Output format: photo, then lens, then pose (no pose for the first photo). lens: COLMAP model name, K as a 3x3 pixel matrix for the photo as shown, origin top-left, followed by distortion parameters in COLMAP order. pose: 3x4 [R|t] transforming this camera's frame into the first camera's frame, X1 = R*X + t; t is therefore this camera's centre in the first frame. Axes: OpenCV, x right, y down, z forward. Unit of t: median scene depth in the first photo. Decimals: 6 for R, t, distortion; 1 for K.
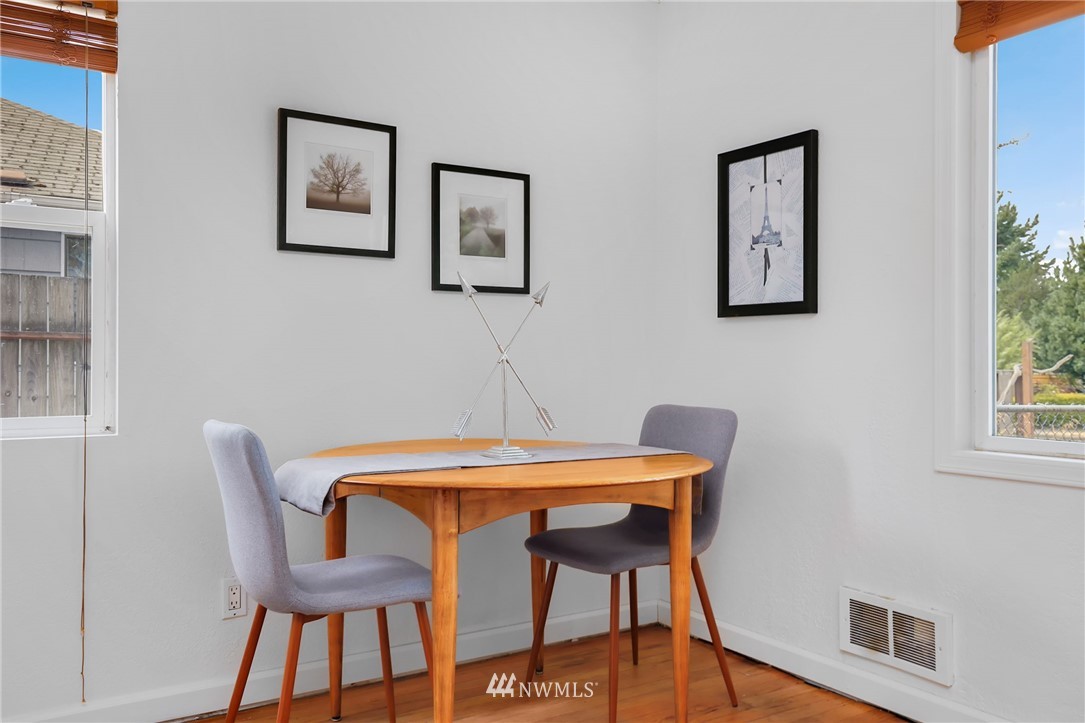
lens RADIAL K [[877.5, 0, 542.5], [0, 877.5, 361.5], [0, 0, 1]] dist [0.002323, 0.004129]
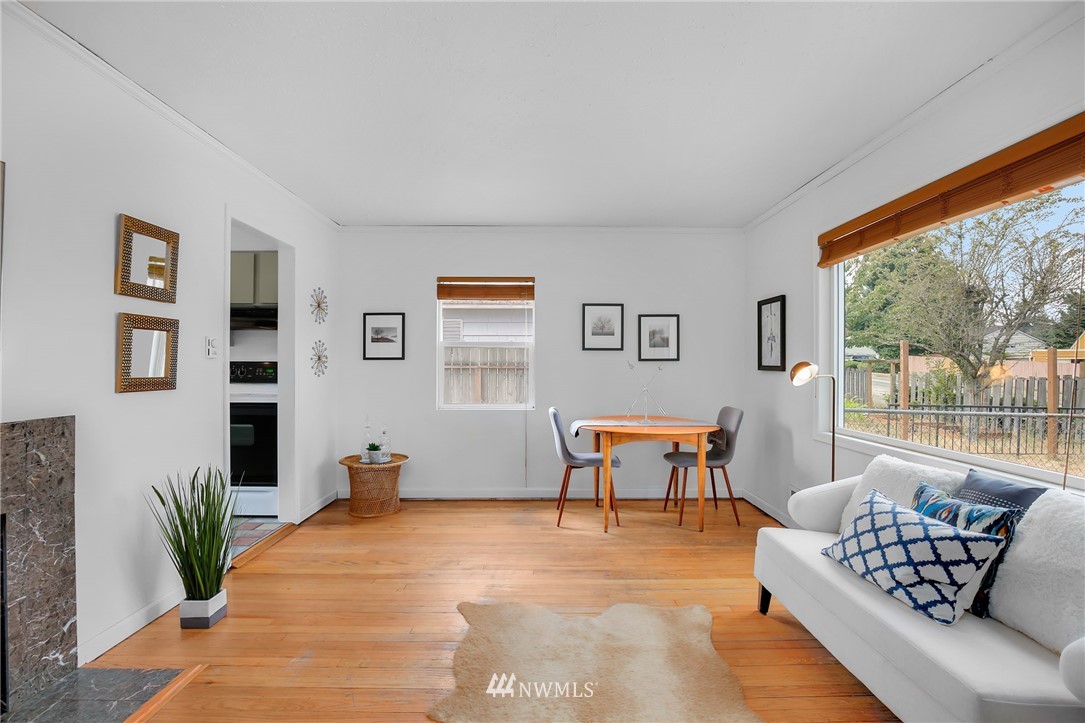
lens RADIAL K [[501.9, 0, 544.7], [0, 501.9, 364.4], [0, 0, 1]] dist [-0.036860, 0.008971]
pose [[0.843336, -0.000913, -0.537386, 0.484857], [0.001927, 0.999997, 0.001326, -0.076354], [0.537383, -0.002154, 0.843336, -0.491517]]
